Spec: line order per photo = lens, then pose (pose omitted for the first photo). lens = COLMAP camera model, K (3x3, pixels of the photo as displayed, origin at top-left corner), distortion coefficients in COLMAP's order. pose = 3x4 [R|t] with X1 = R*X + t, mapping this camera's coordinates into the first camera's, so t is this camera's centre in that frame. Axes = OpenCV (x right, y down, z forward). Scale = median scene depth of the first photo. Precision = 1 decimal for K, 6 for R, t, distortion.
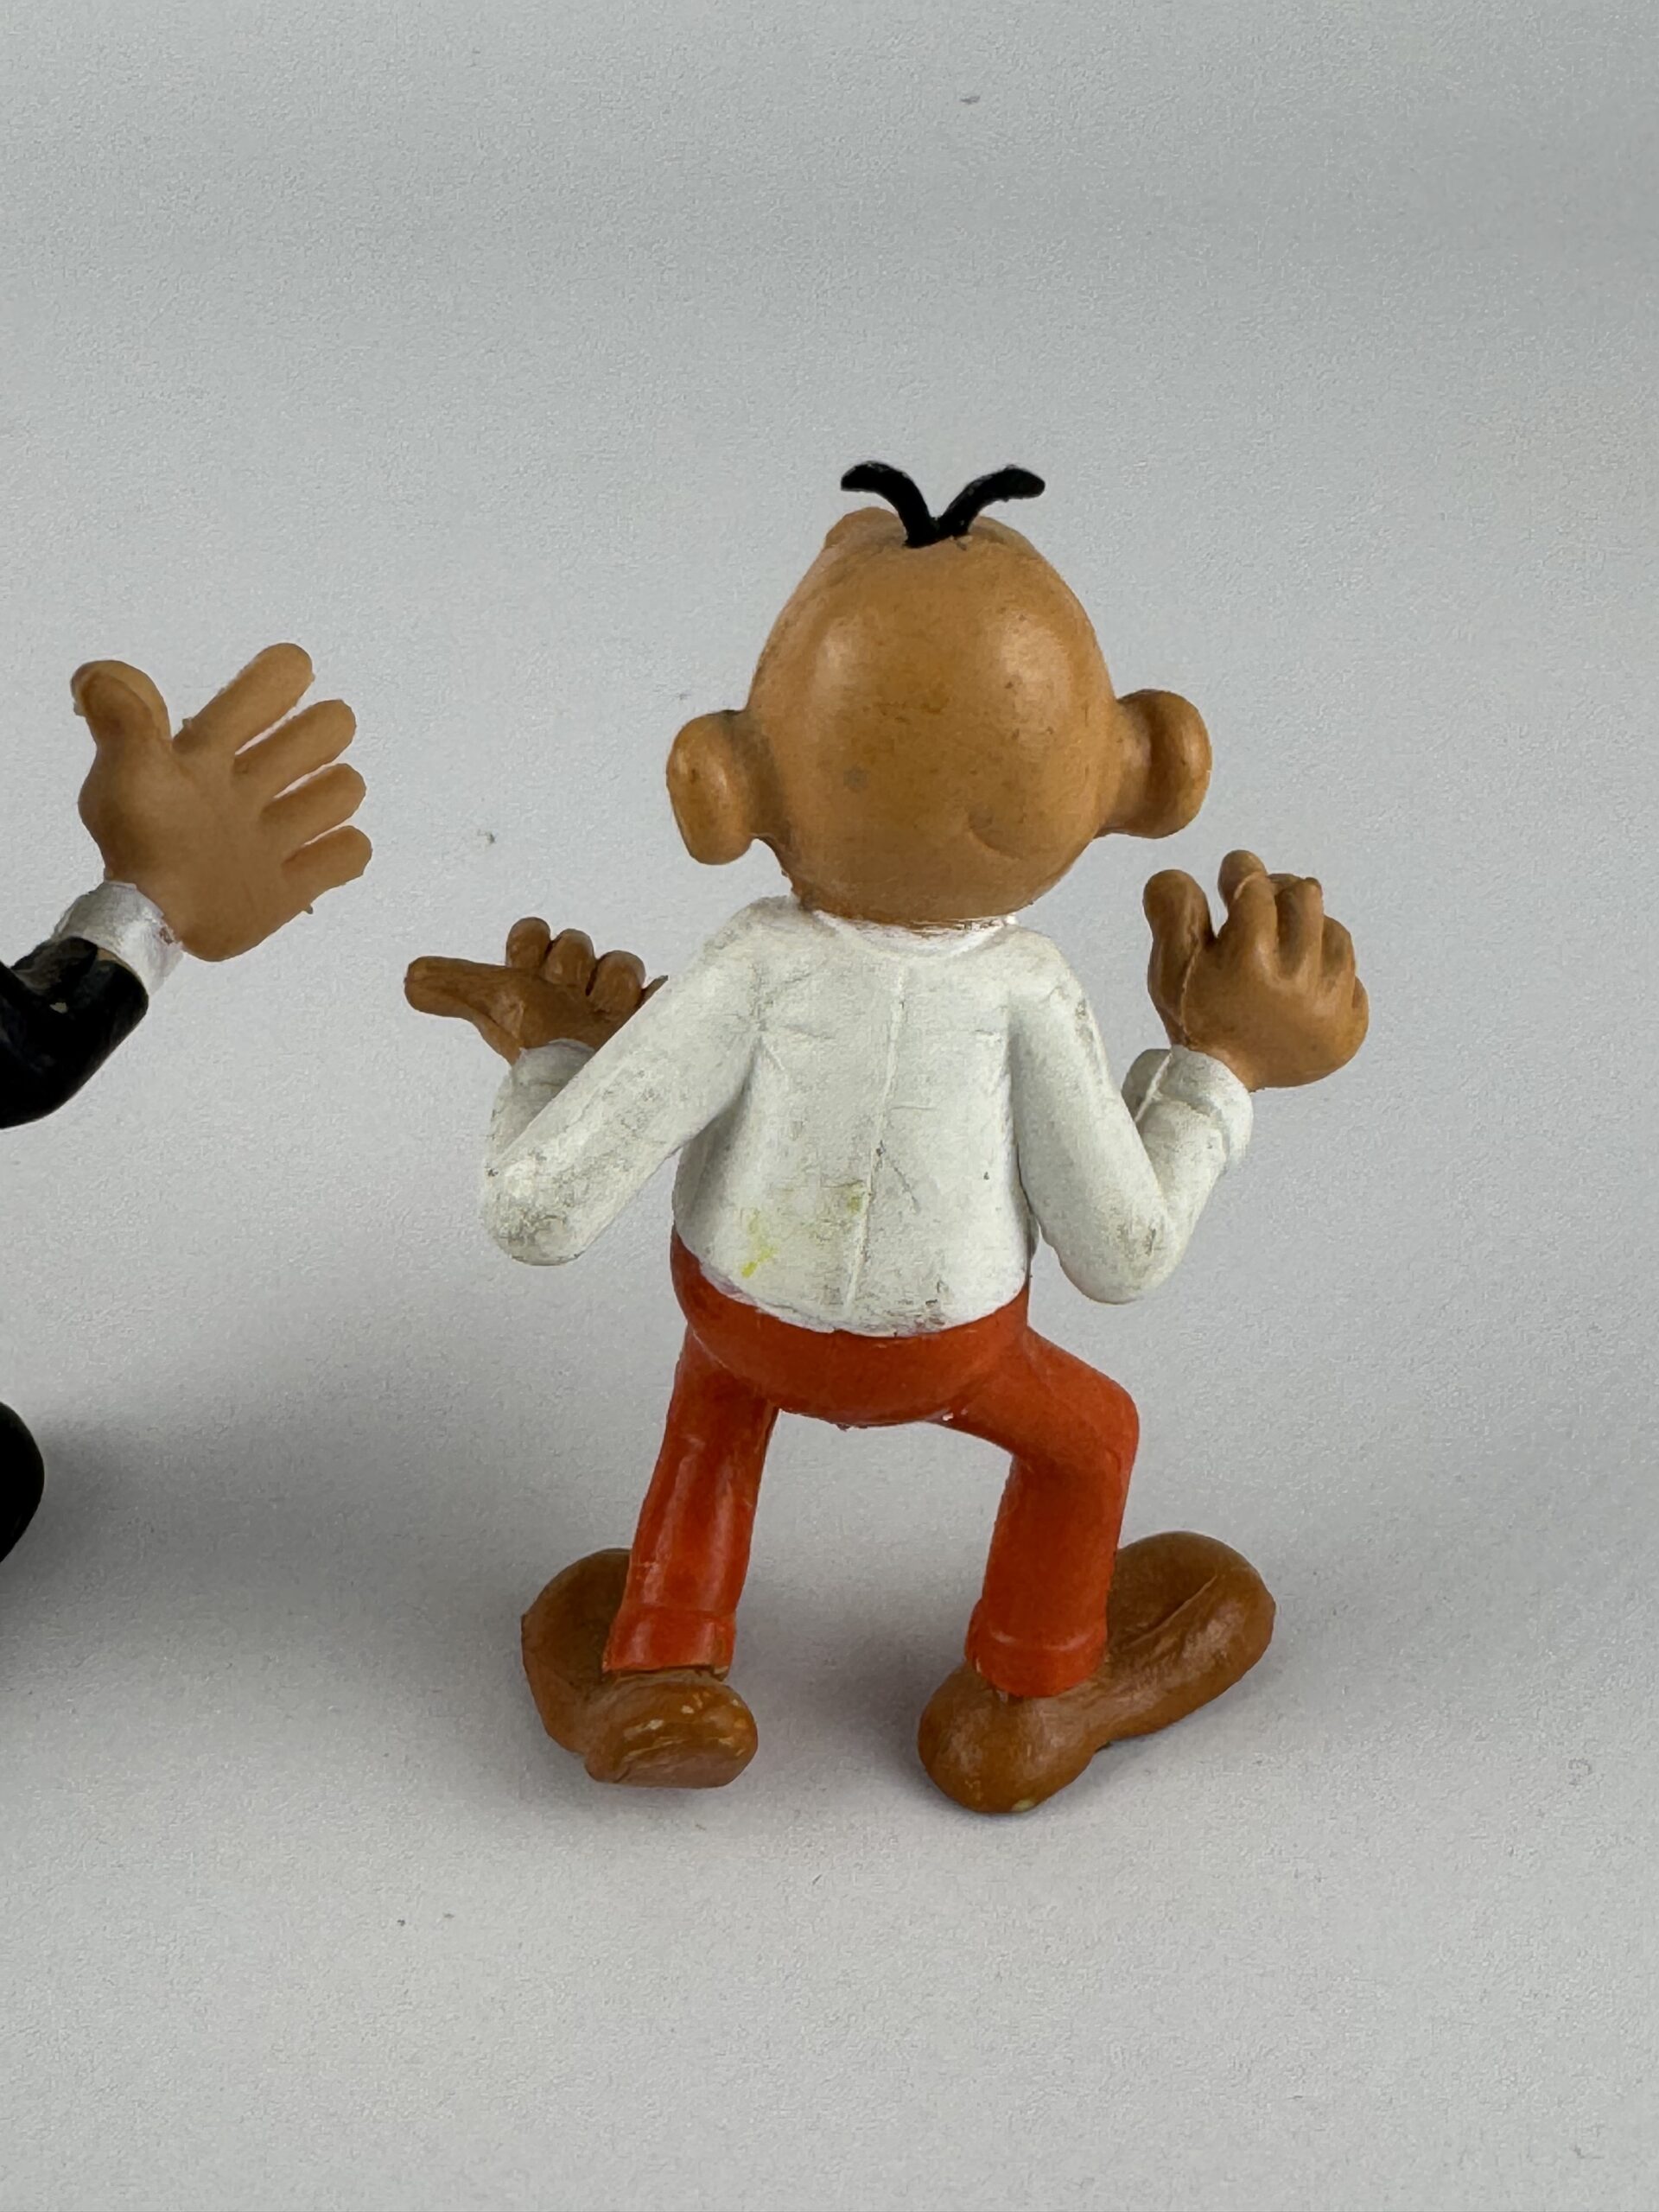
lens RADIAL K [[4072.3, 0, 685.5], [0, 4072.3, 1127.5], [0, 0, 1]] dist [0.056002, 0.000000]
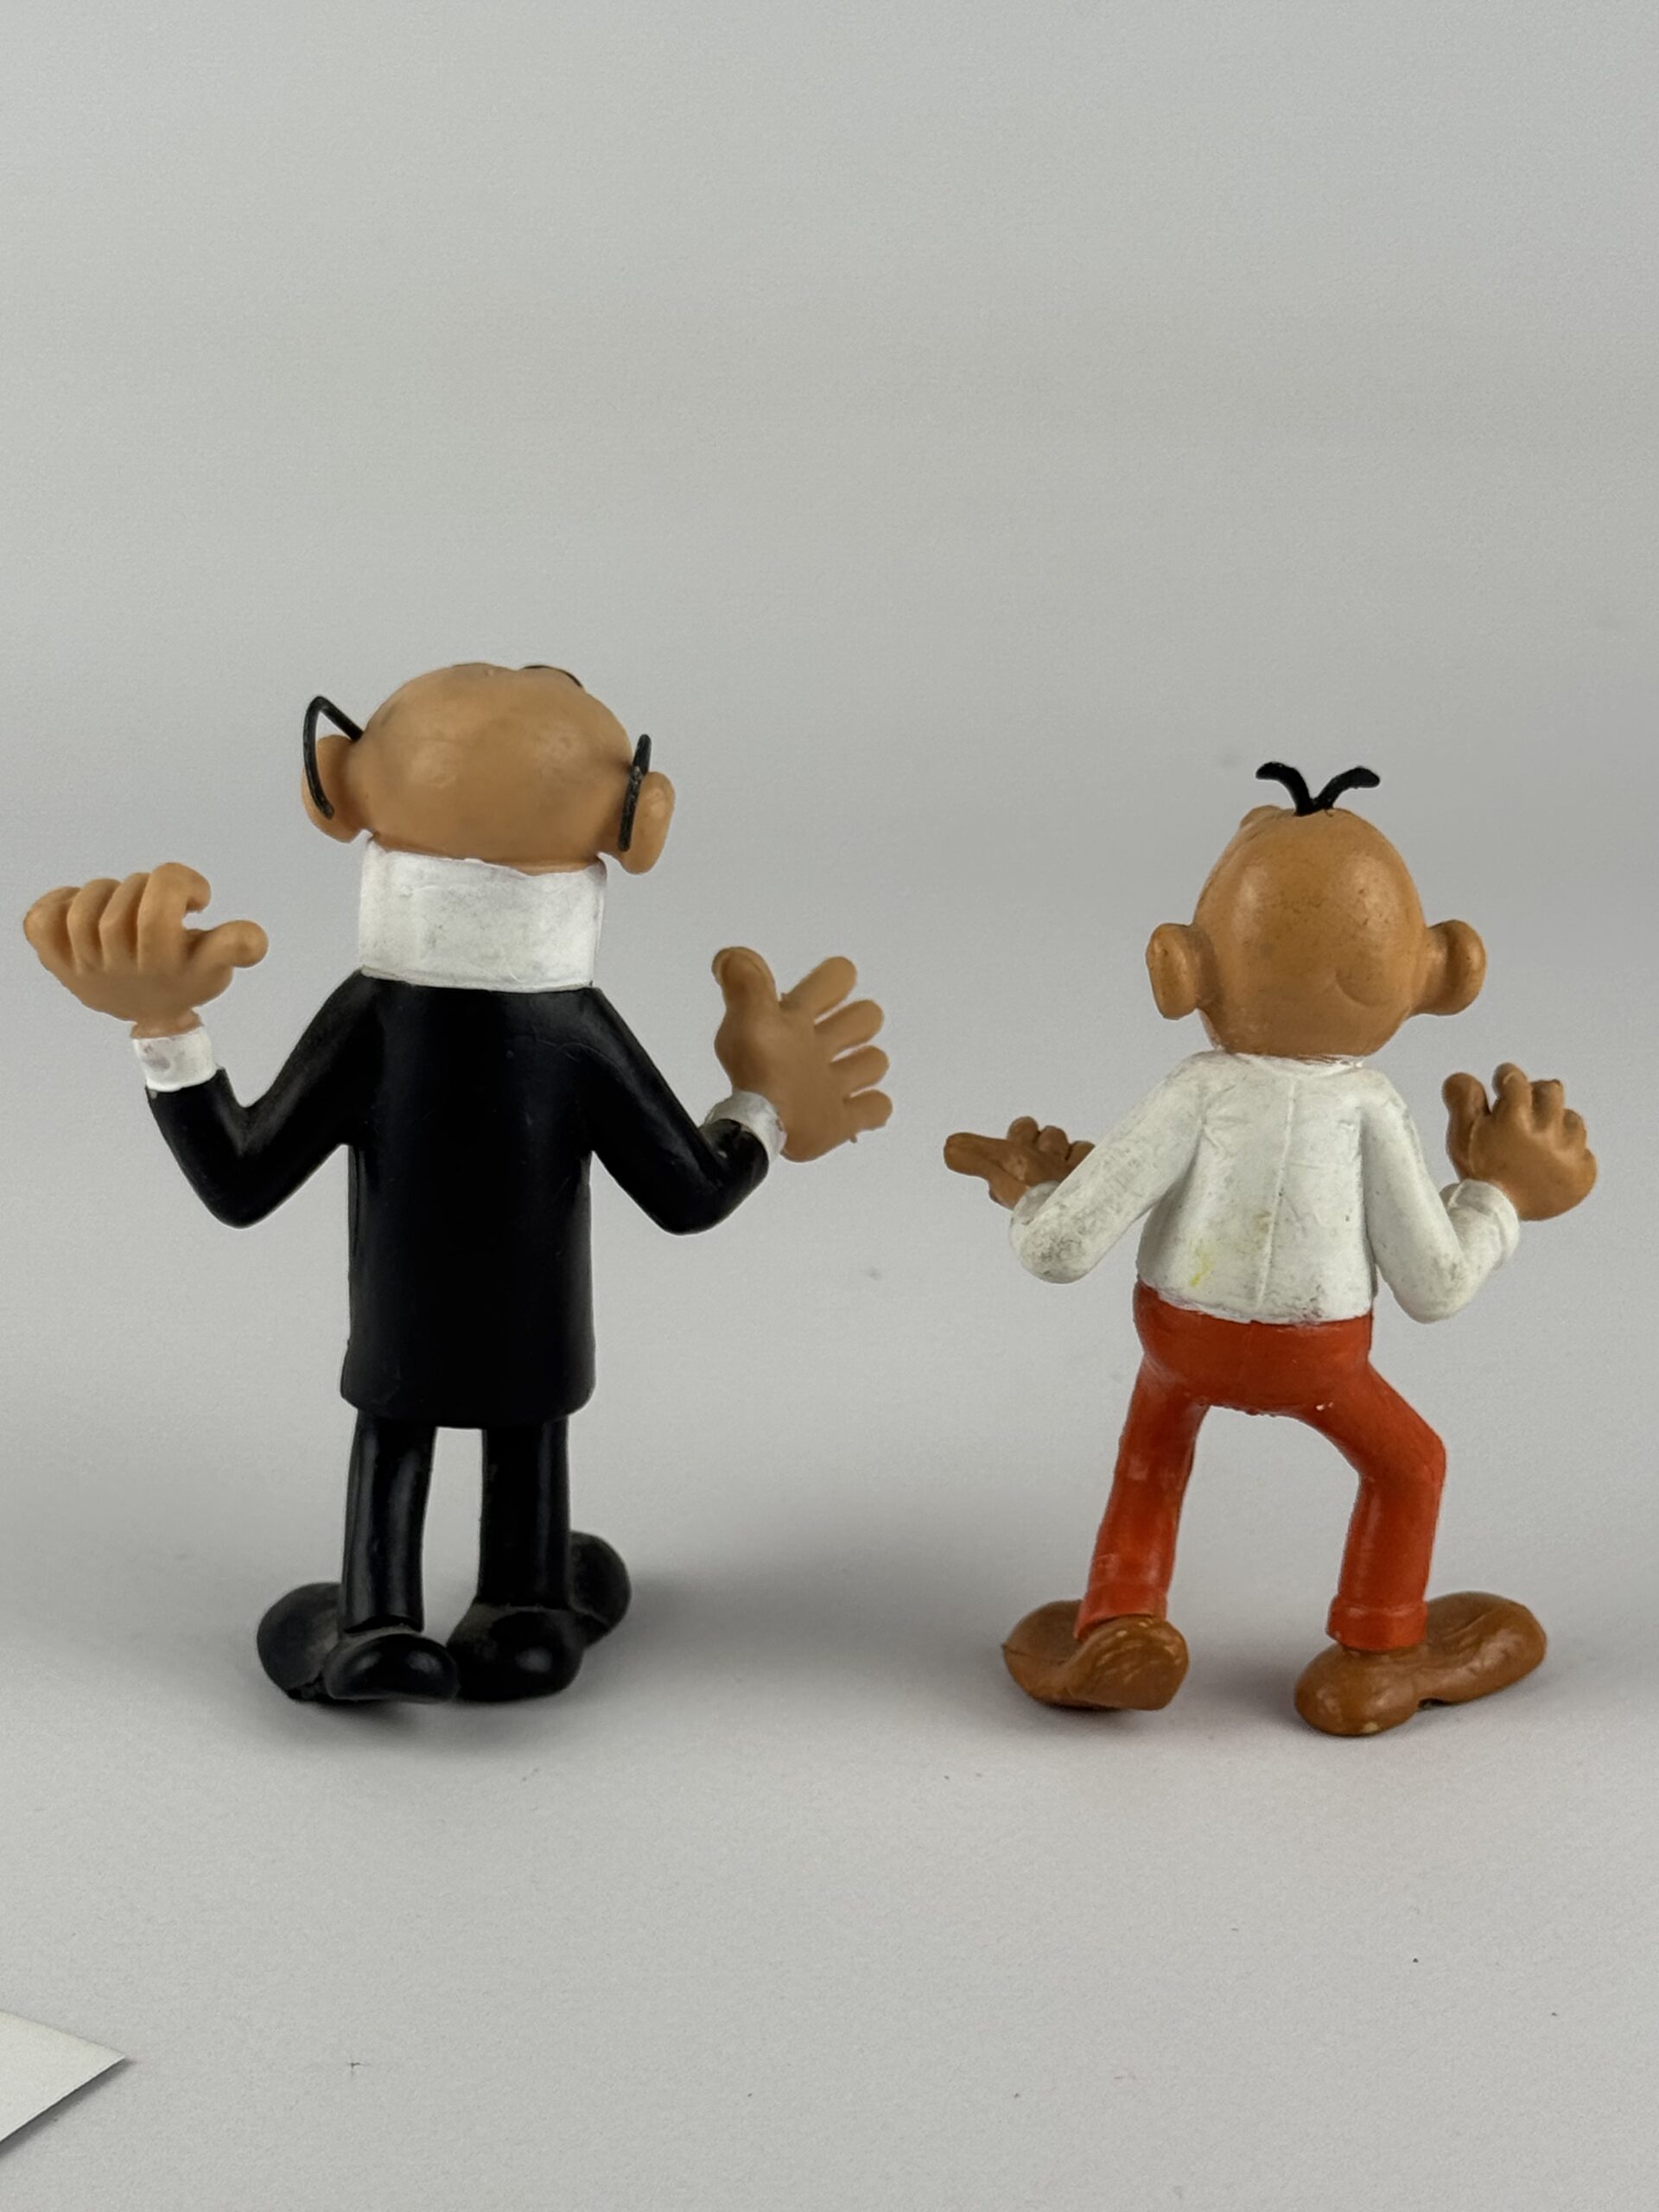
lens RADIAL K [[4827.3, 0, 818.1], [0, 4827.3, 1107.5], [0, 0, 1]] dist [0.131916, 0.000000]
pose [[0.999941, 0.003153, -0.010372, -0.102006], [-0.005040, 0.982287, -0.187314, 0.294116], [0.009597, 0.187355, 0.982245, -0.772068]]
